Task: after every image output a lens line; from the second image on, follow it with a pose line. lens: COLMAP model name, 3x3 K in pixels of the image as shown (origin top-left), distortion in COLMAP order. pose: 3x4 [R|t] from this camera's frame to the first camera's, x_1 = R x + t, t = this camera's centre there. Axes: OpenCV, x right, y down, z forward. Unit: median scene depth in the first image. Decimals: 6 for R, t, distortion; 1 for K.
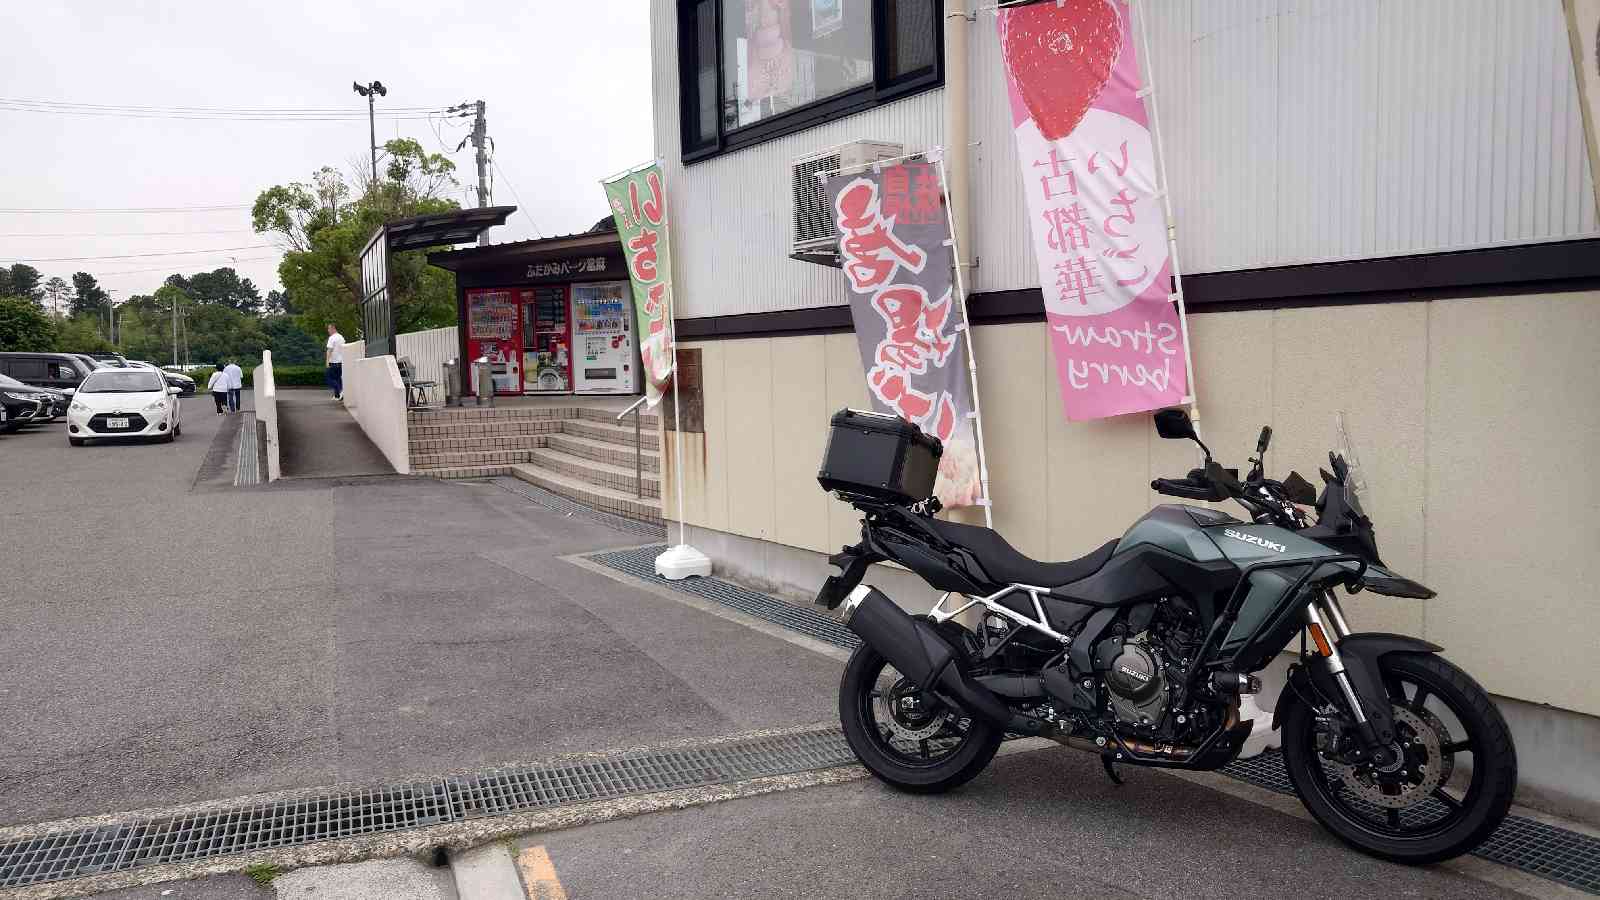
lens RADIAL K [[1277.2, 0, 804.5], [0, 1277.2, 469.5], [0, 0, 1]] dist [0.157422, -0.307696]
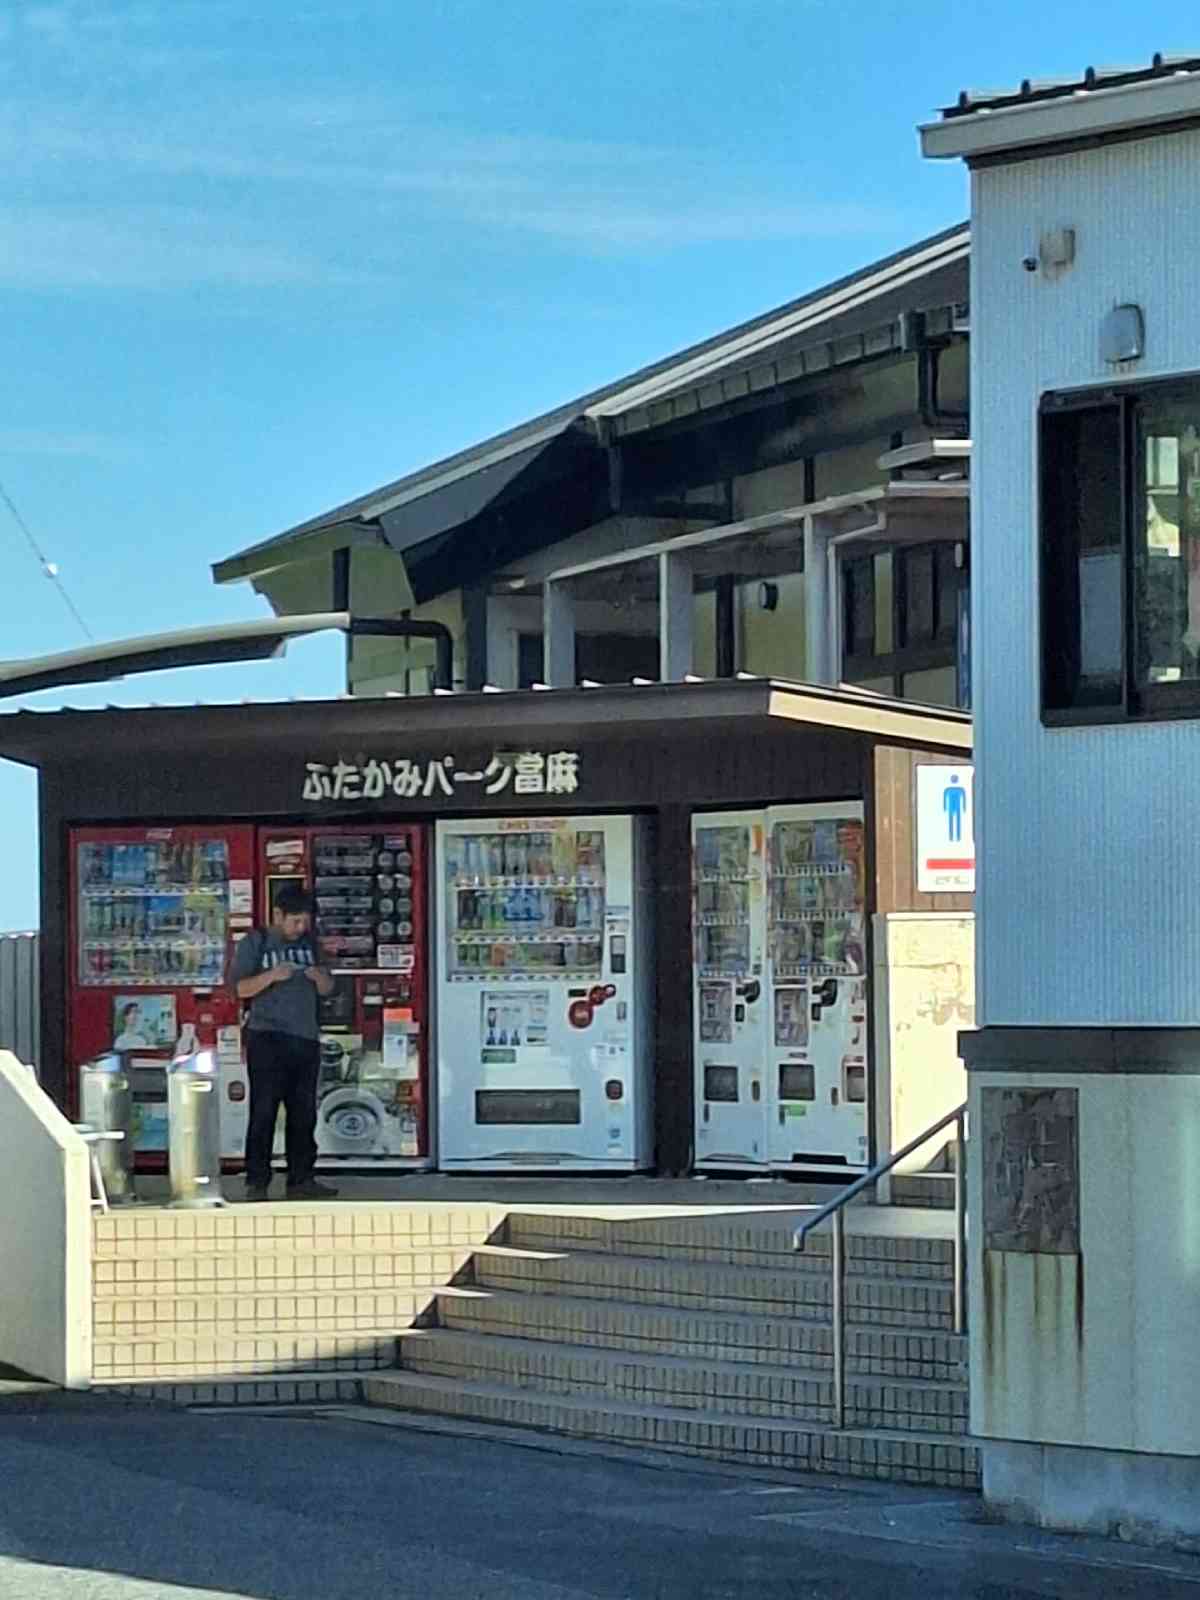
lens RADIAL K [[7931.7, 0, 600.0], [0, 7931.7, 800.0], [0, 0, 1]] dist [0.389534, 1.260948]
pose [[0.998995, 0.015743, -0.041976, -0.061703], [-0.020158, 0.994063, -0.106922, 0.058275], [0.040043, 0.107660, 0.993381, -0.941122]]
